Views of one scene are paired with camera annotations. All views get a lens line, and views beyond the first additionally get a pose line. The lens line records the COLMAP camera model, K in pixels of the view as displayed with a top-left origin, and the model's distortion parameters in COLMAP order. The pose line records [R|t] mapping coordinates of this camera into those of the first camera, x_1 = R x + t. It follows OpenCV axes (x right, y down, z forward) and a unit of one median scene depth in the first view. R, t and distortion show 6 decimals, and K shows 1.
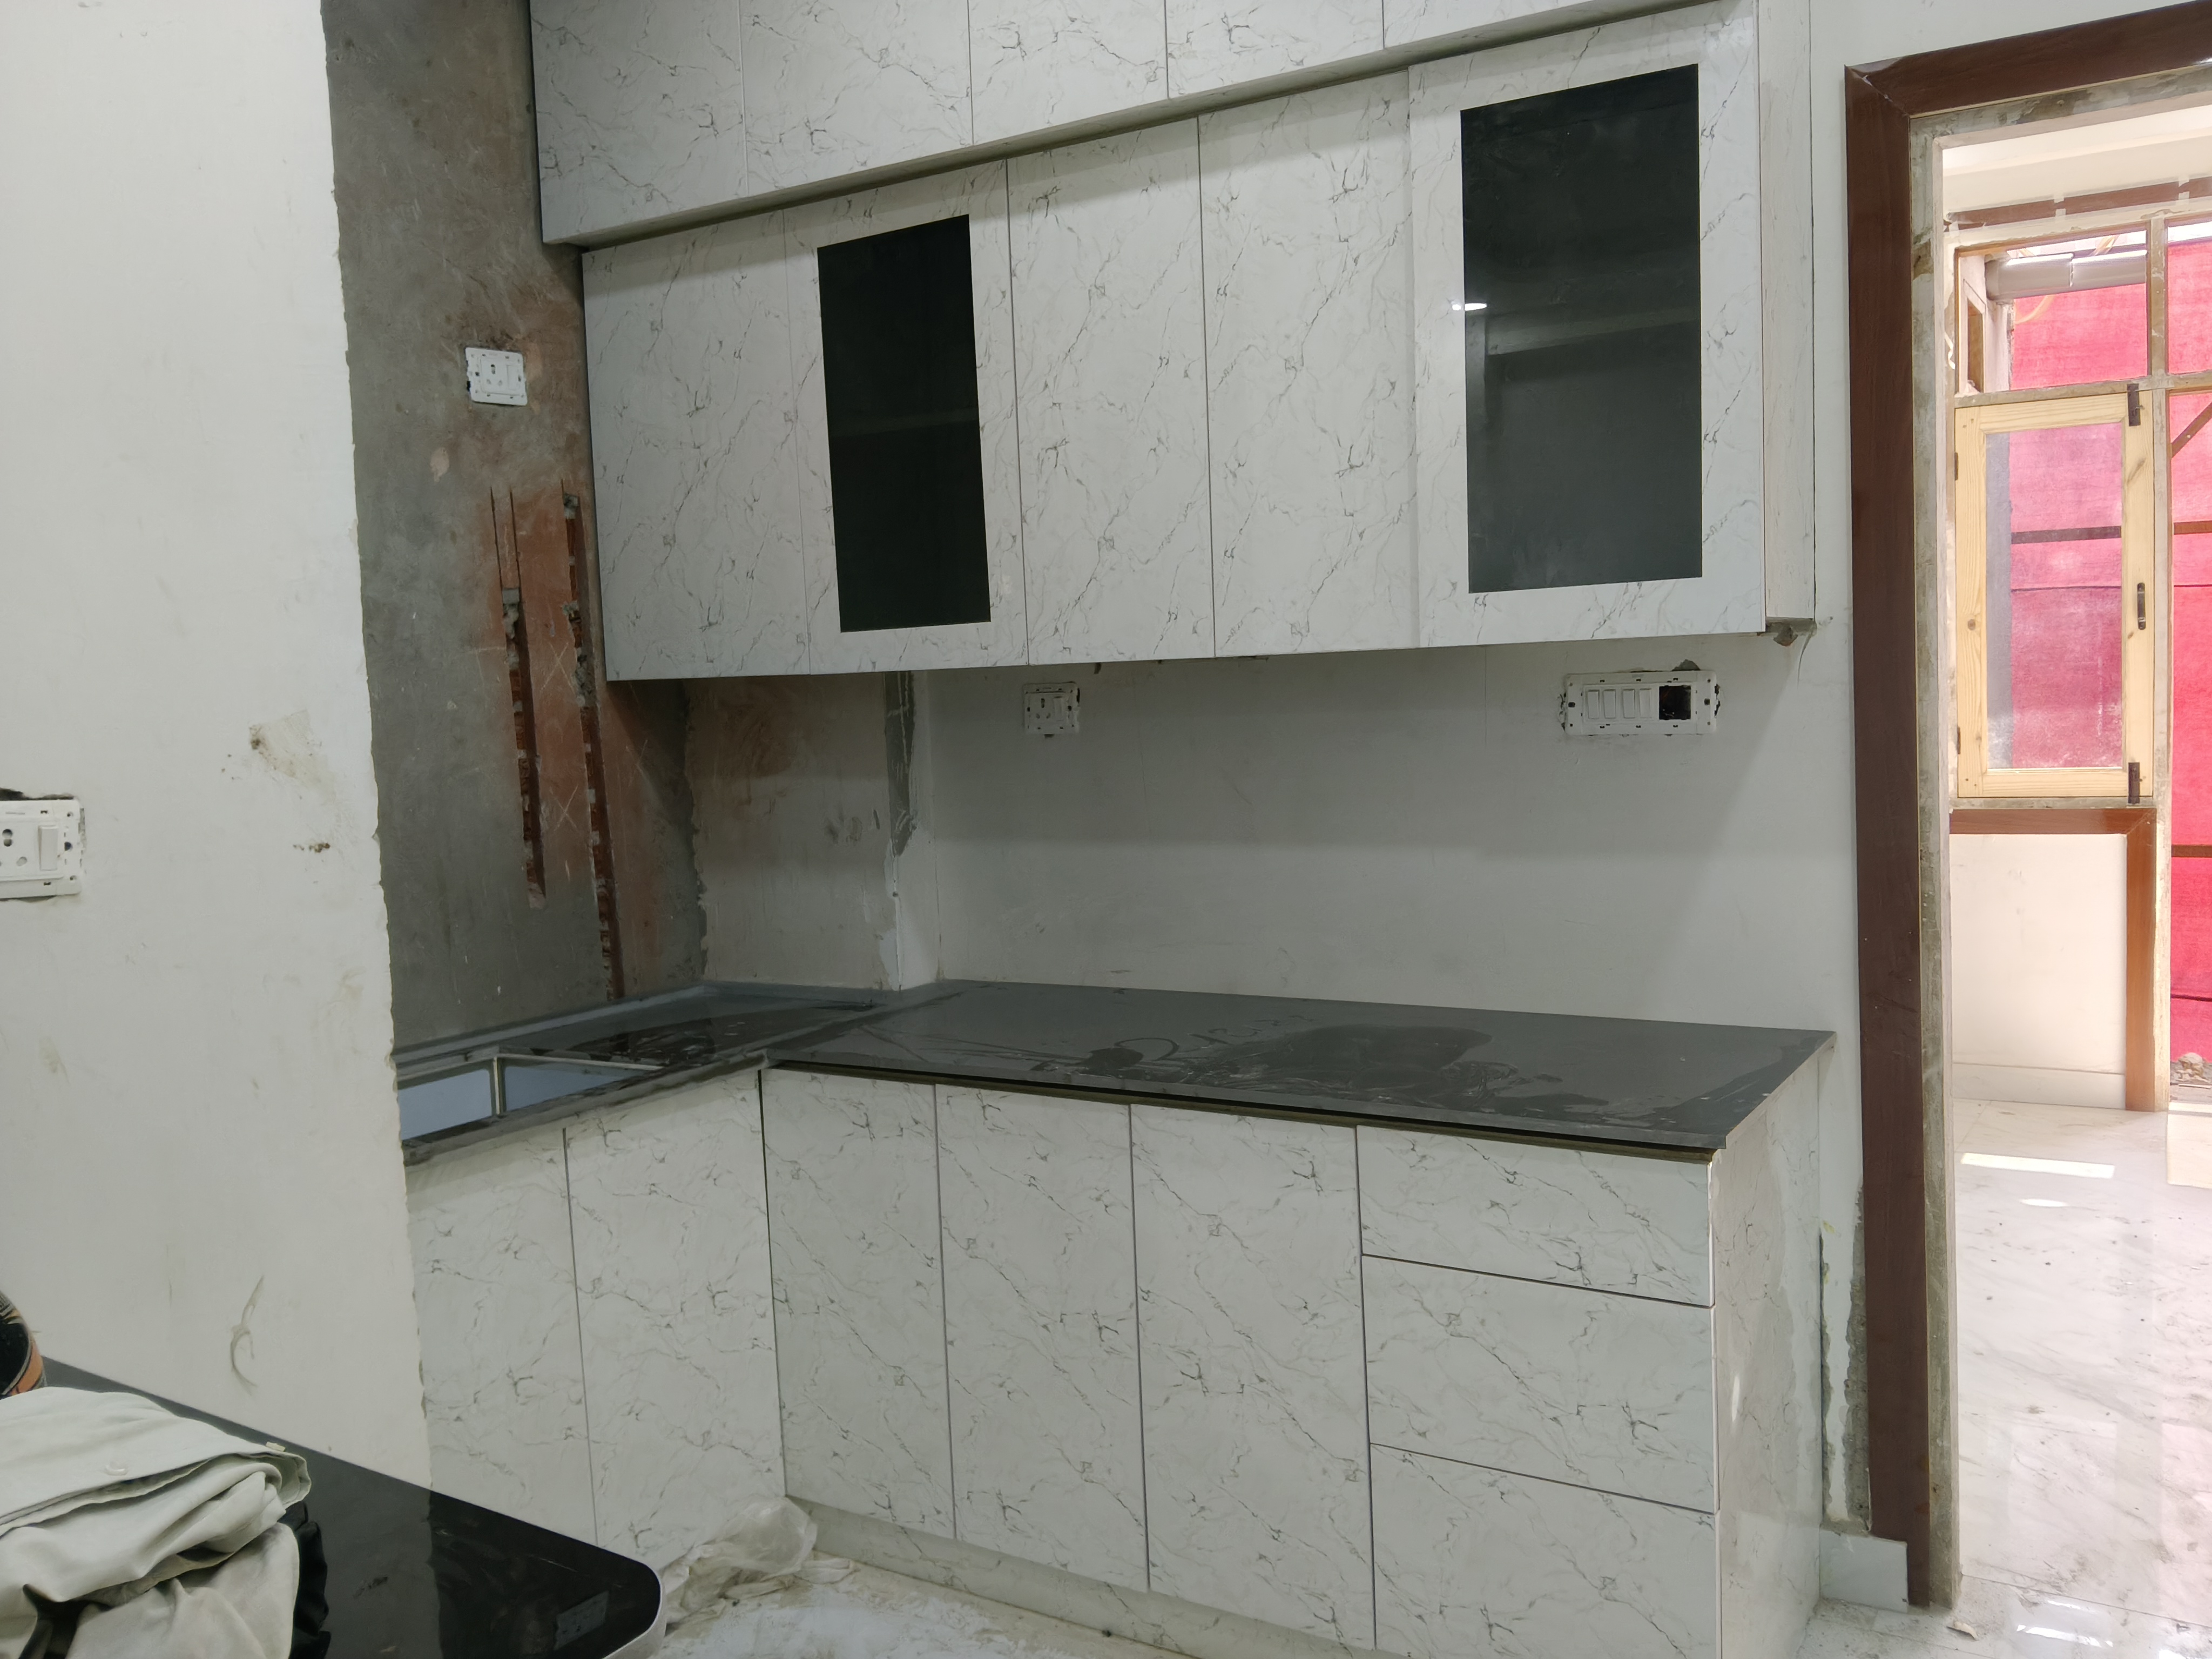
lens RADIAL K [[1834.7, 0, 1110.4], [0, 1834.7, 813.6], [0, 0, 1]] dist [-0.008518, -0.006687]
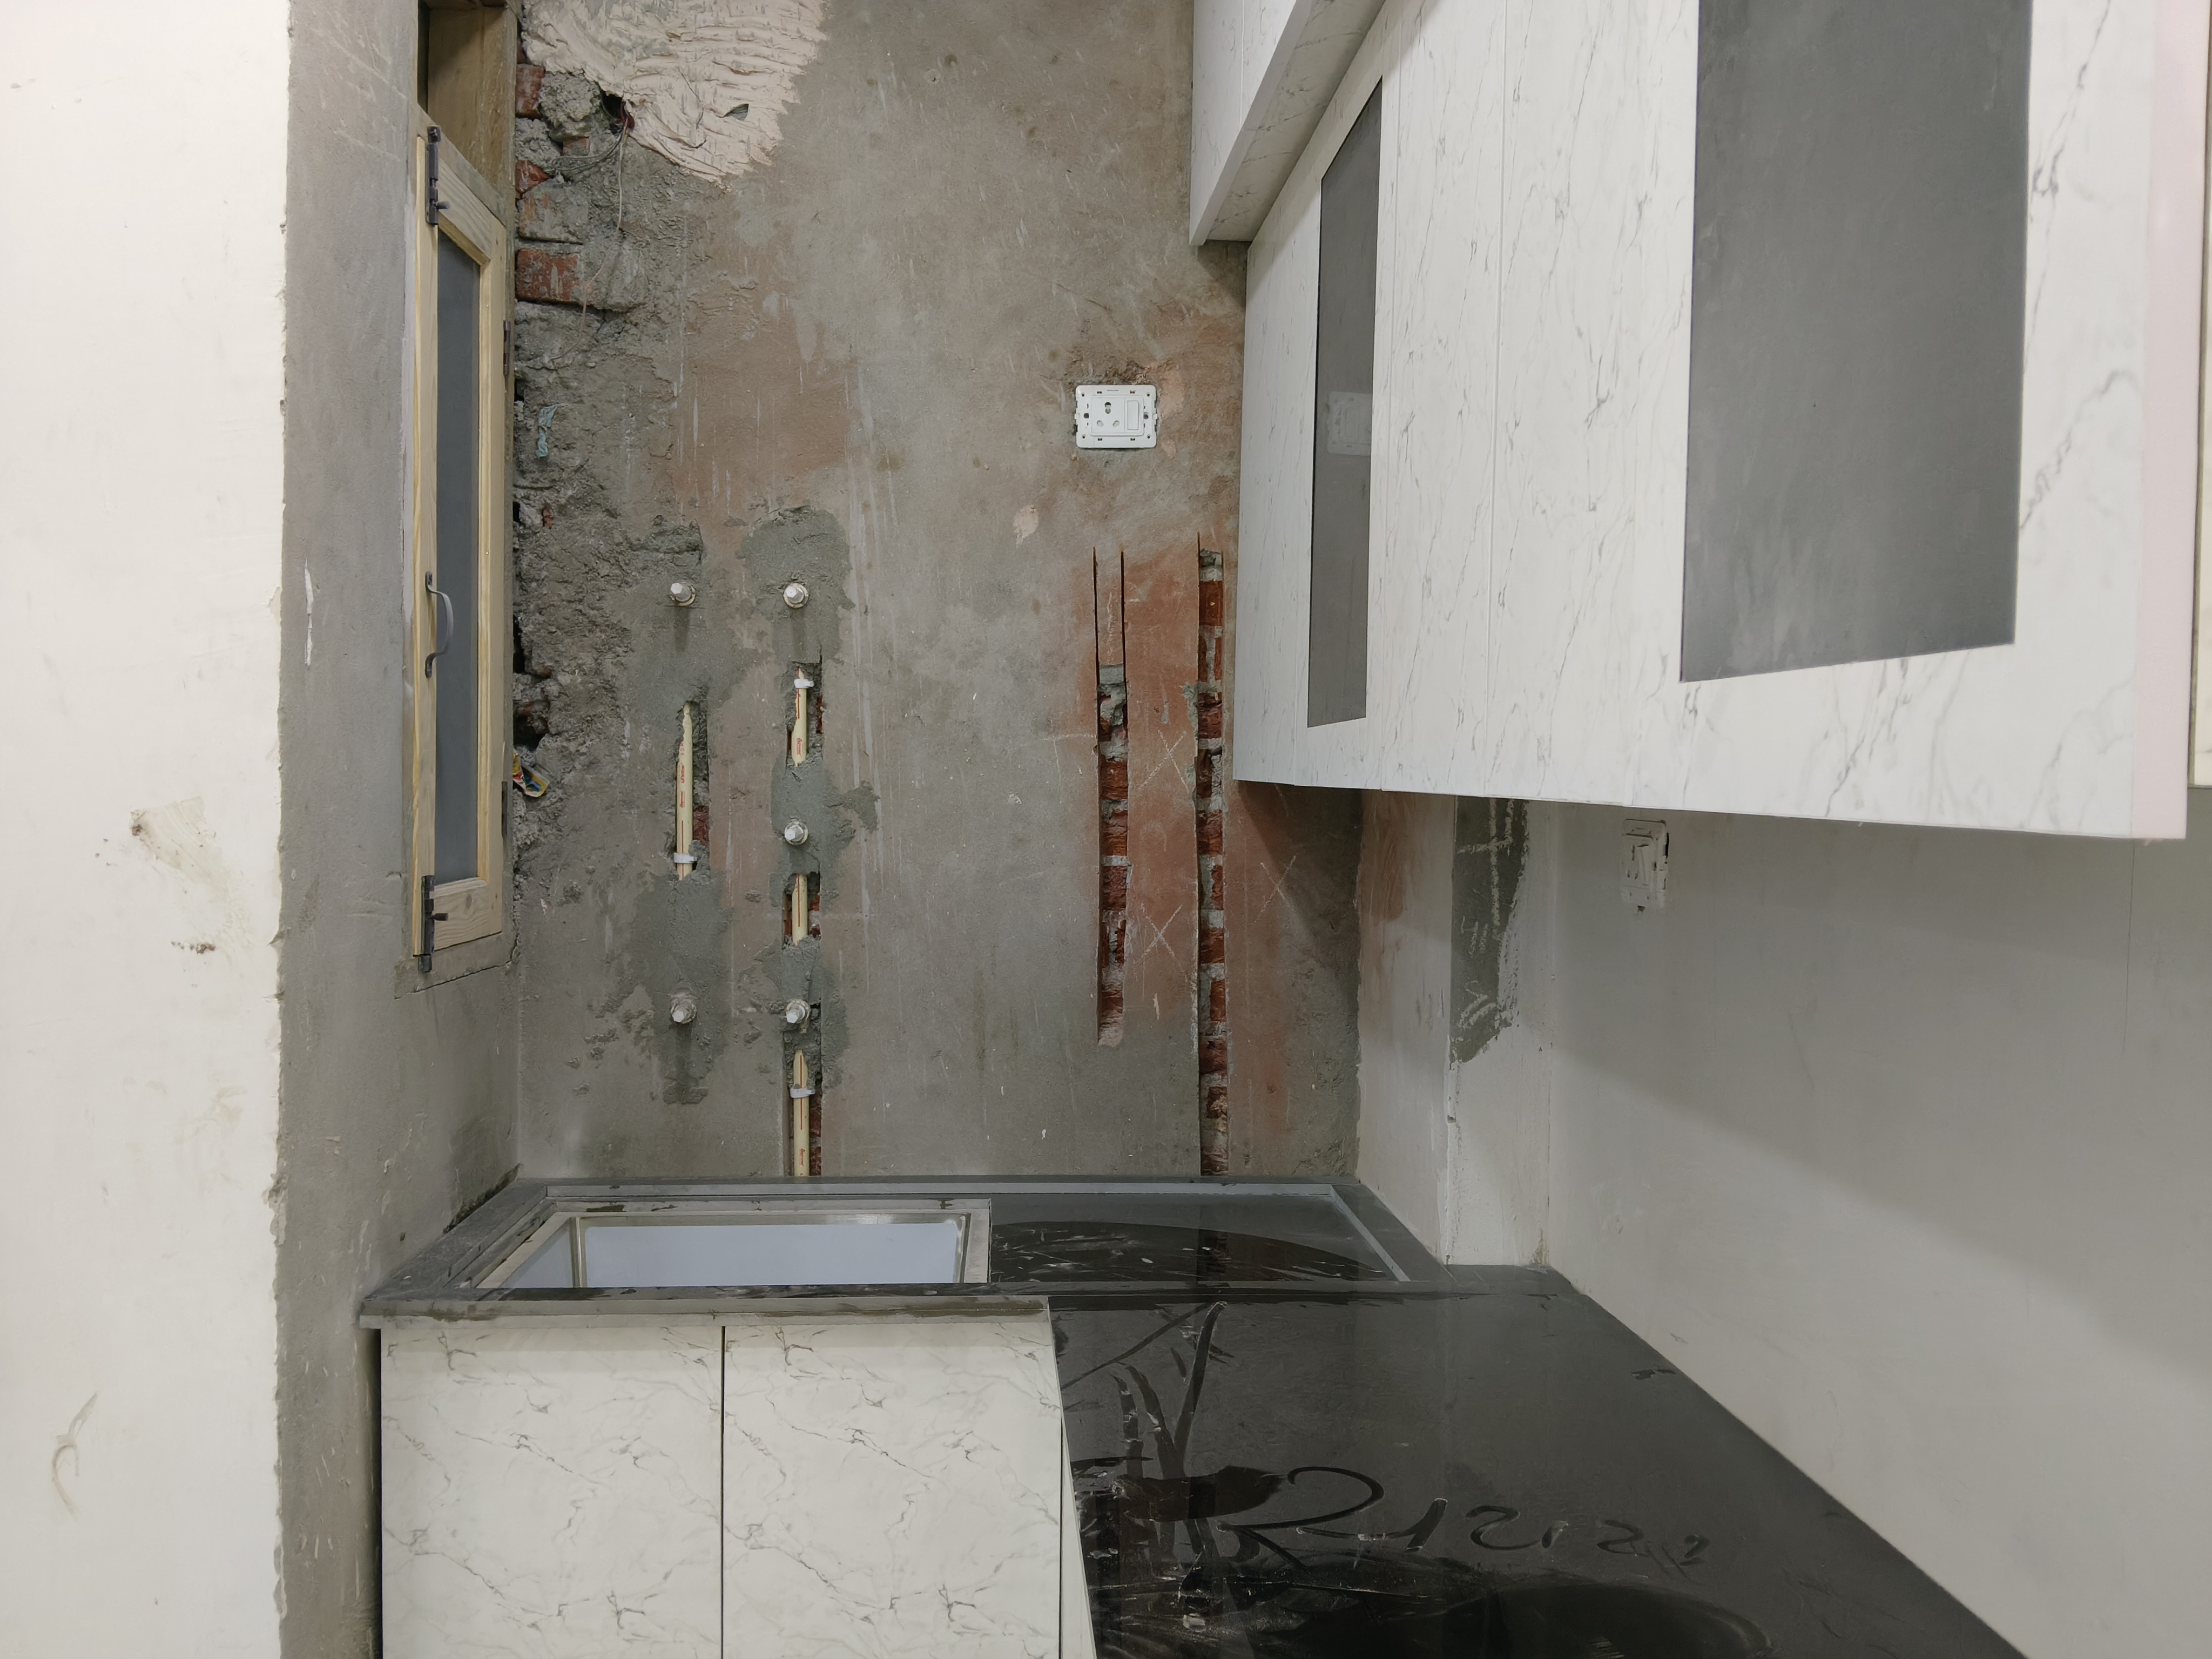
lens RADIAL K [[1794.9, 0, 1104.4], [0, 1794.9, 821.8], [0, 0, 1]] dist [0.158103, -0.377528]
pose [[0.590001, 0.071224, -0.804255, 0.359440], [-0.098915, 0.994974, 0.015550, -0.066118], [0.801320, 0.070379, 0.594081, 0.527552]]
